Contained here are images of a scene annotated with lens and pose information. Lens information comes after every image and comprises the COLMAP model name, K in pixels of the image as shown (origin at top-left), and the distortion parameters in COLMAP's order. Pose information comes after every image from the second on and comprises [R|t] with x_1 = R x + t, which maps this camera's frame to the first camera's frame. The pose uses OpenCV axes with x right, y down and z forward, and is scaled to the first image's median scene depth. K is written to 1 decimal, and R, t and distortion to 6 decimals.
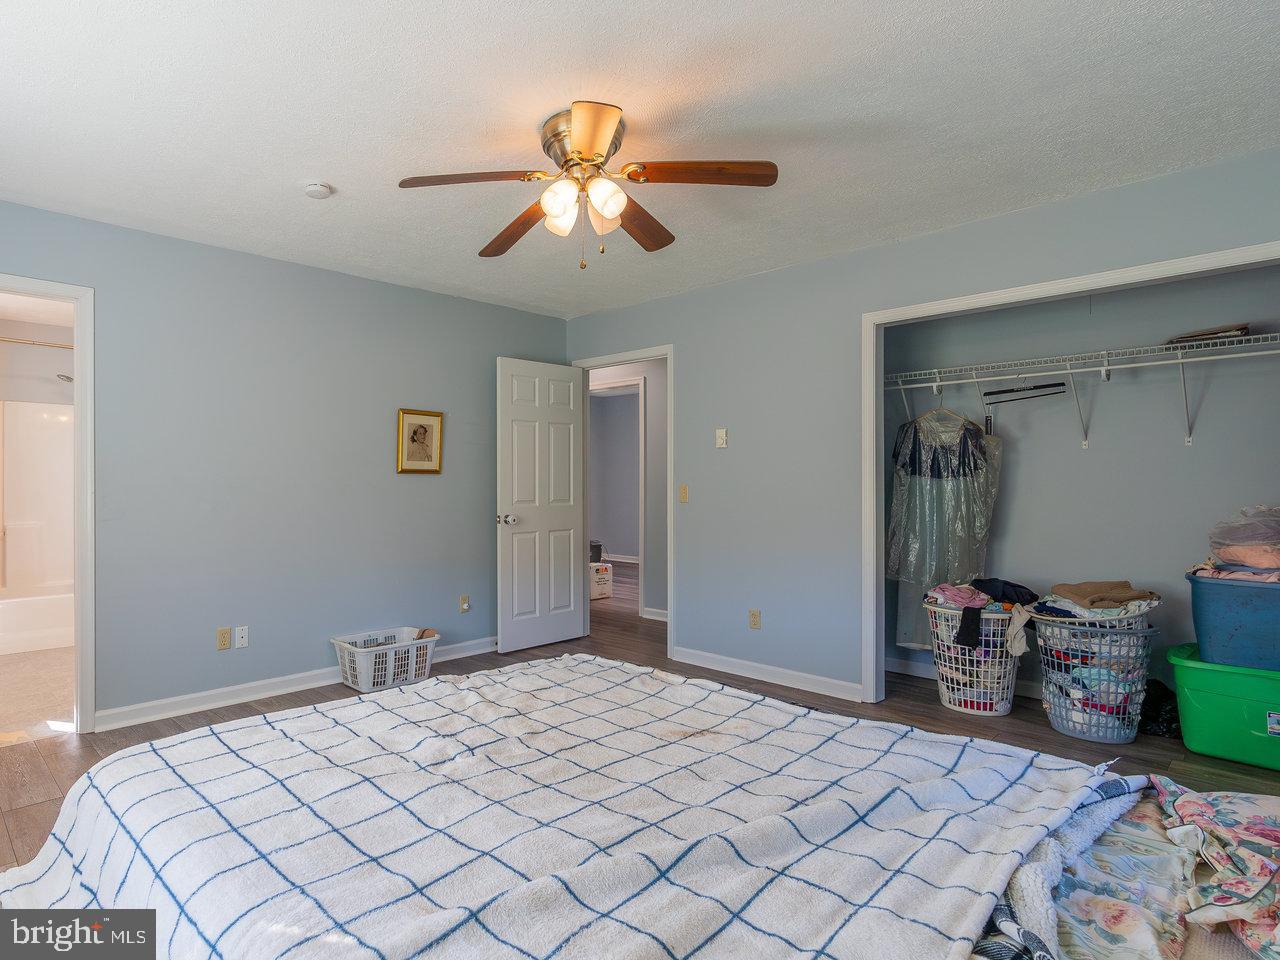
lens RADIAL K [[693.3, 0, 644.0], [0, 693.3, 477.0], [0, 0, 1]] dist [0.000110, -0.000149]
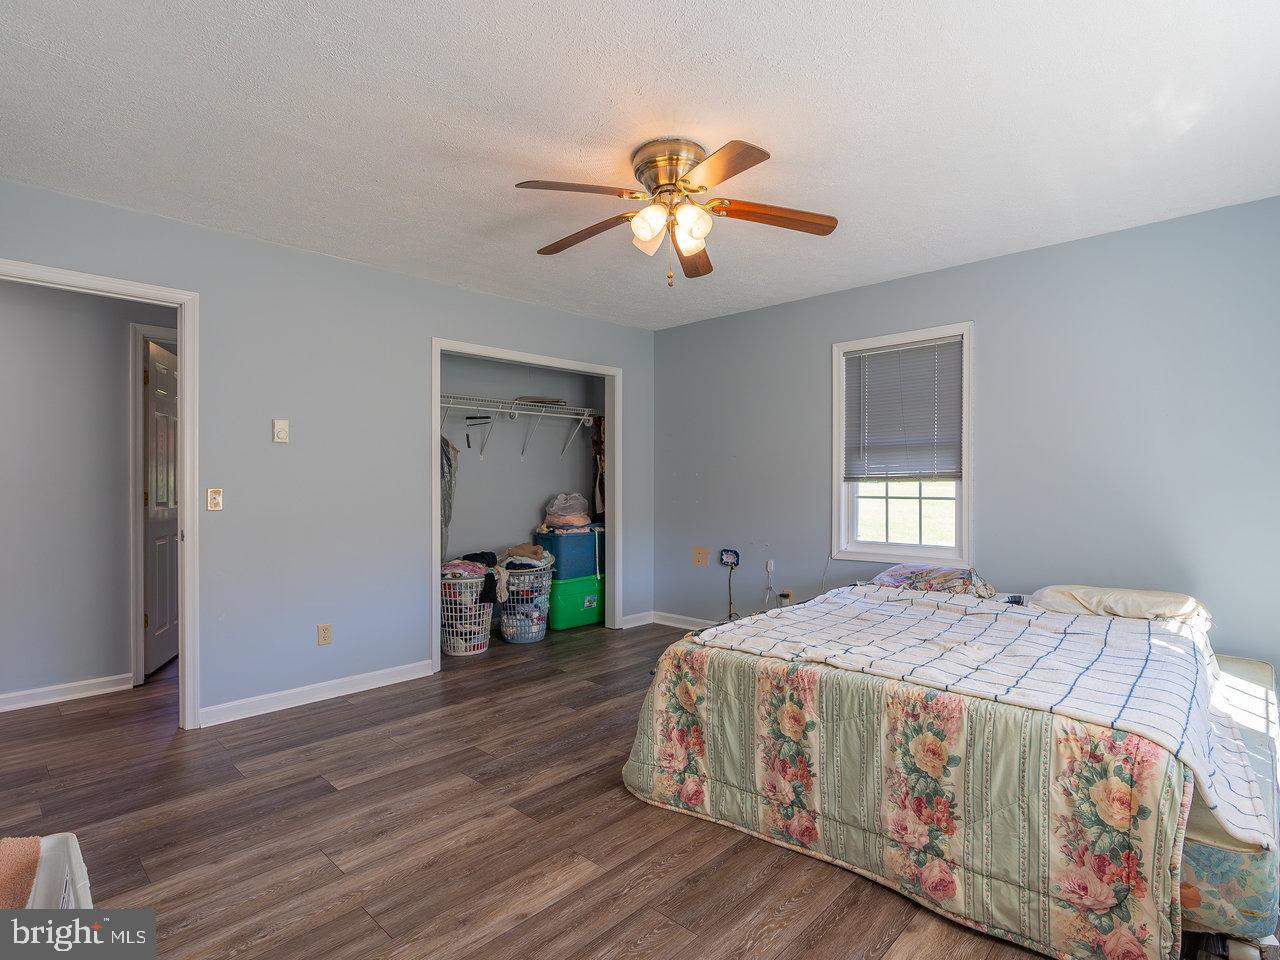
lens RADIAL K [[637.5, 0, 619.6], [0, 637.5, 477.9], [0, 0, 1]] dist [0.001381, 0.000381]
pose [[0.045394, 0.007994, 0.998937, -0.757794], [-0.004357, 0.999960, -0.007804, 0.006075], [-0.998960, -0.003998, 0.045427, 0.661969]]
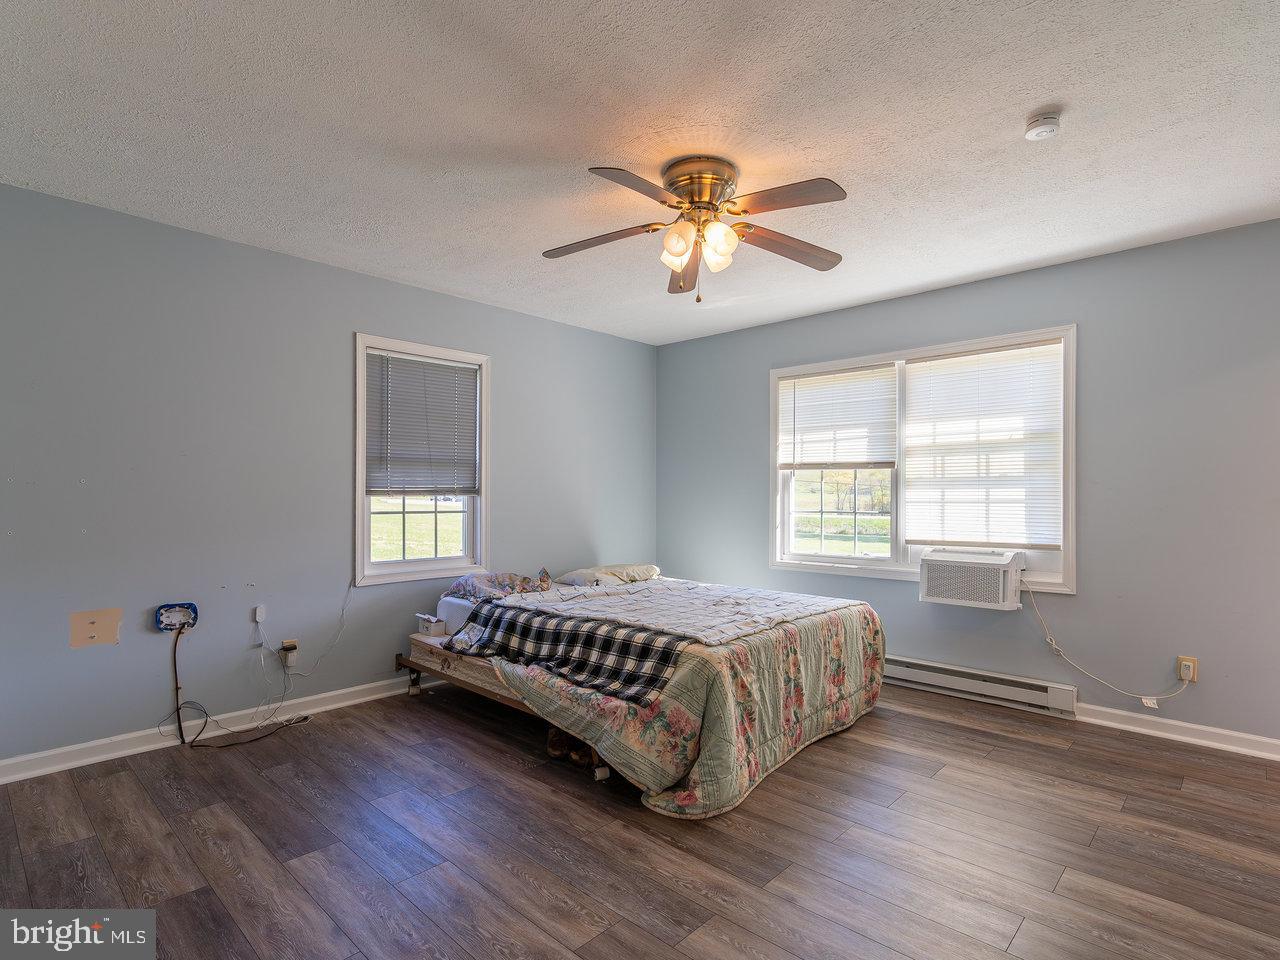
lens RADIAL K [[673.5, 0, 649.8], [0, 673.5, 483.6], [0, 0, 1]] dist [-0.004899, 0.000522]
pose [[-0.999869, -0.001449, 0.016146, -0.073961], [-0.001879, 0.999642, -0.026675, 0.010610], [-0.016102, -0.026702, -0.999514, 1.331701]]
